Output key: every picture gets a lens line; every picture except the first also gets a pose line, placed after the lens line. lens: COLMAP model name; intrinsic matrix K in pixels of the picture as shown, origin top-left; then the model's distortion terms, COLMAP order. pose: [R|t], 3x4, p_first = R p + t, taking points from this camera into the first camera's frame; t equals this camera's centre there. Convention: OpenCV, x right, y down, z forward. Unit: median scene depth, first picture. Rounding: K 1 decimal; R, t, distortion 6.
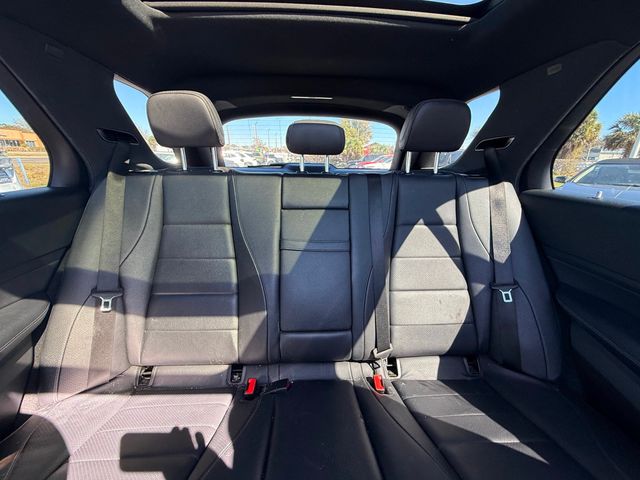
lens RADIAL K [[252.1, 0, 321.6], [0, 252.1, 240.0], [0, 0, 1]] dist [0.001883, 0.000033]
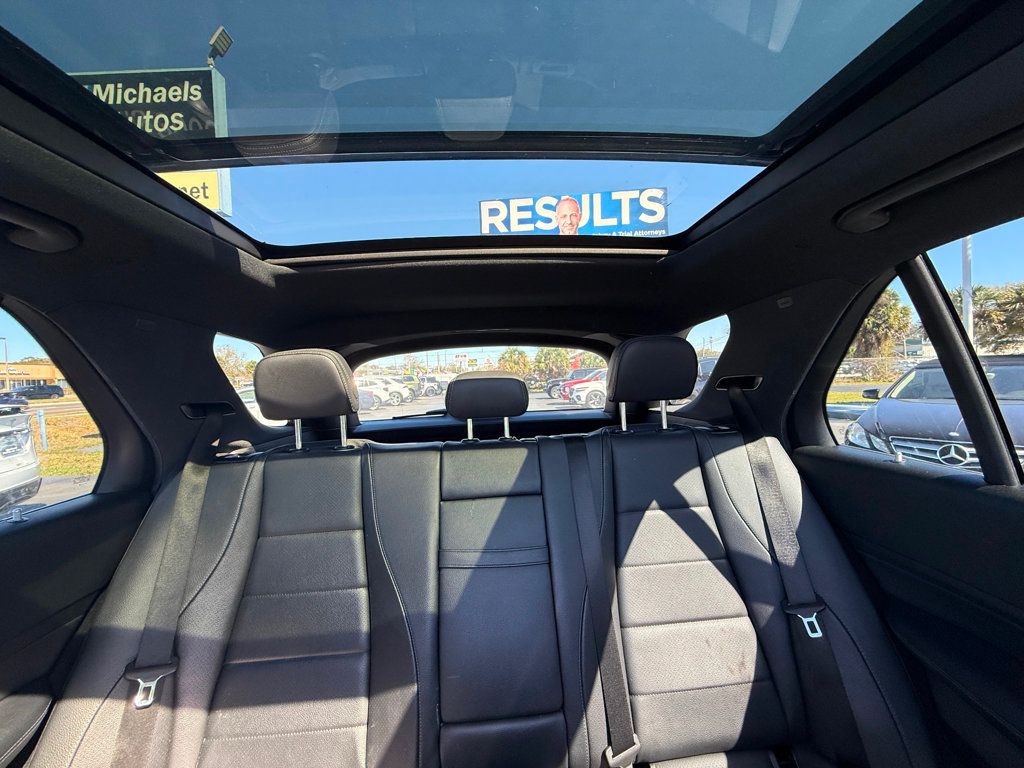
lens RADIAL K [[404.7, 0, 514.4], [0, 404.7, 385.8], [0, 0, 1]] dist [0.000349, 0.000130]
pose [[0.997939, -0.062553, 0.014301, 0.037727], [0.064033, 0.956420, -0.284886, -0.095613], [0.004143, 0.285215, 0.958455, -0.101569]]
